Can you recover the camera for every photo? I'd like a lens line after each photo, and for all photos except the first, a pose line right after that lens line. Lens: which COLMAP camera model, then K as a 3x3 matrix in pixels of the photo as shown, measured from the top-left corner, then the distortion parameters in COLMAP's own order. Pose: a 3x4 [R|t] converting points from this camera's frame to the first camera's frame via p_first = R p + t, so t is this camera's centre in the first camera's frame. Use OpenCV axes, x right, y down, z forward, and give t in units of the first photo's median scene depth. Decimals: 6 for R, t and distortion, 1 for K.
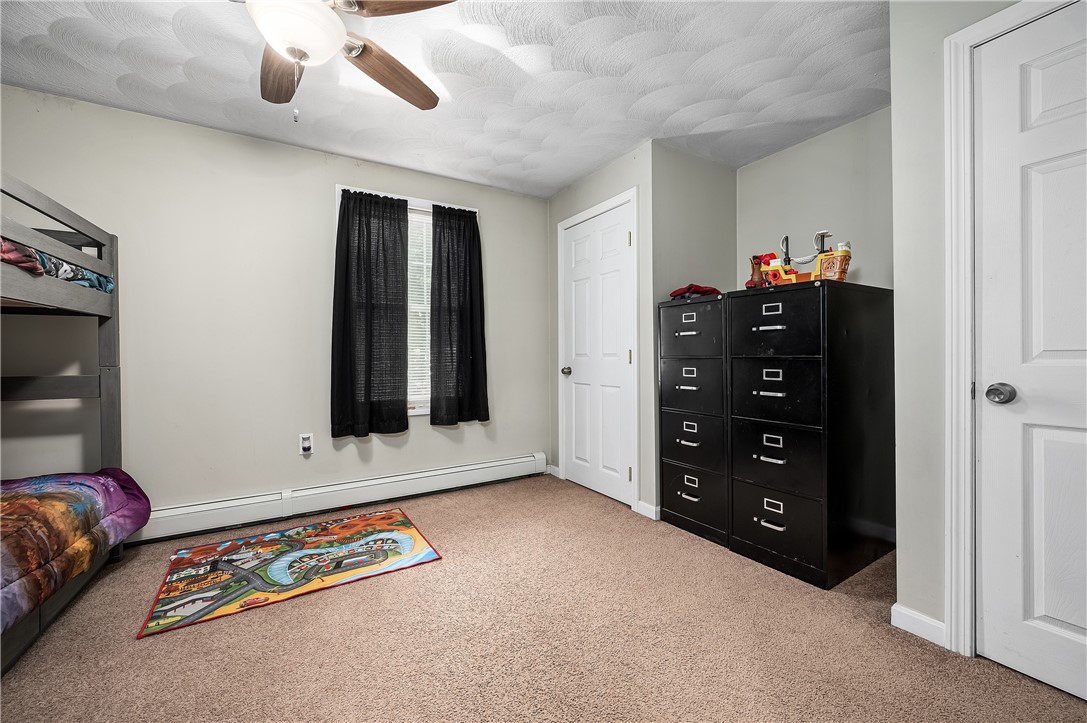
lens RADIAL K [[435.6, 0, 543.5], [0, 435.6, 361.5], [0, 0, 1]] dist [-0.000320, -0.000052]
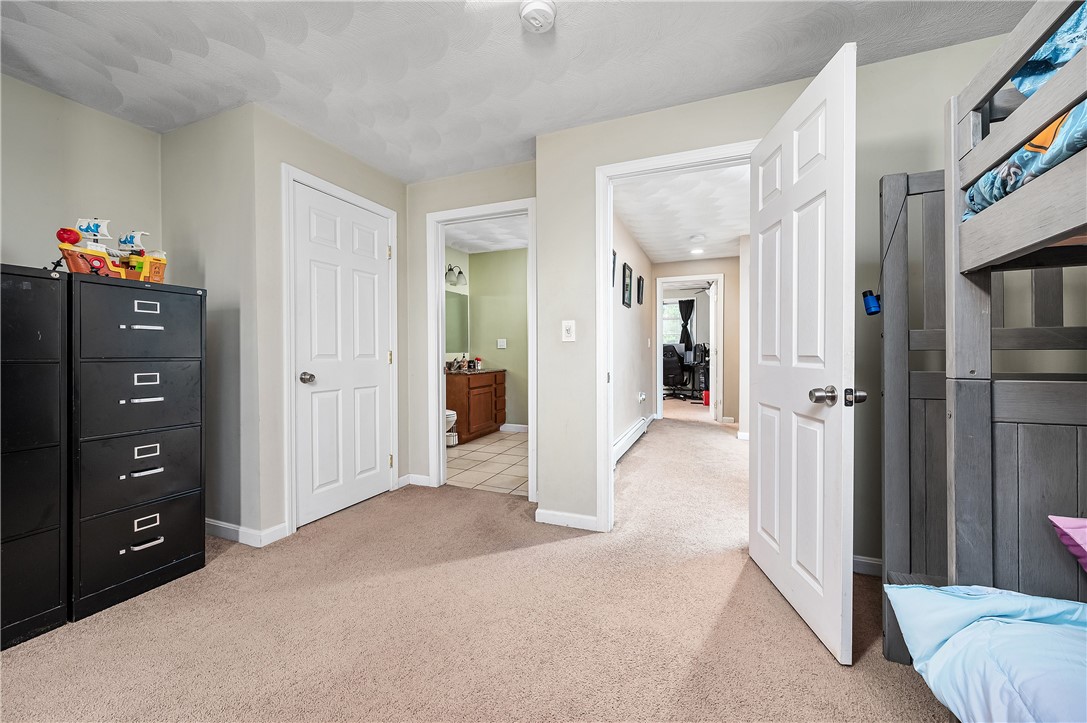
lens RADIAL K [[435.6, 0, 543.5], [0, 435.6, 361.5], [0, 0, 1]] dist [-0.000320, -0.000052]
pose [[-0.606788, -0.005066, 0.794847, -0.704131], [0.014999, 0.999729, 0.017822, -0.010117], [-0.794722, 0.022736, -0.606548, 0.889483]]
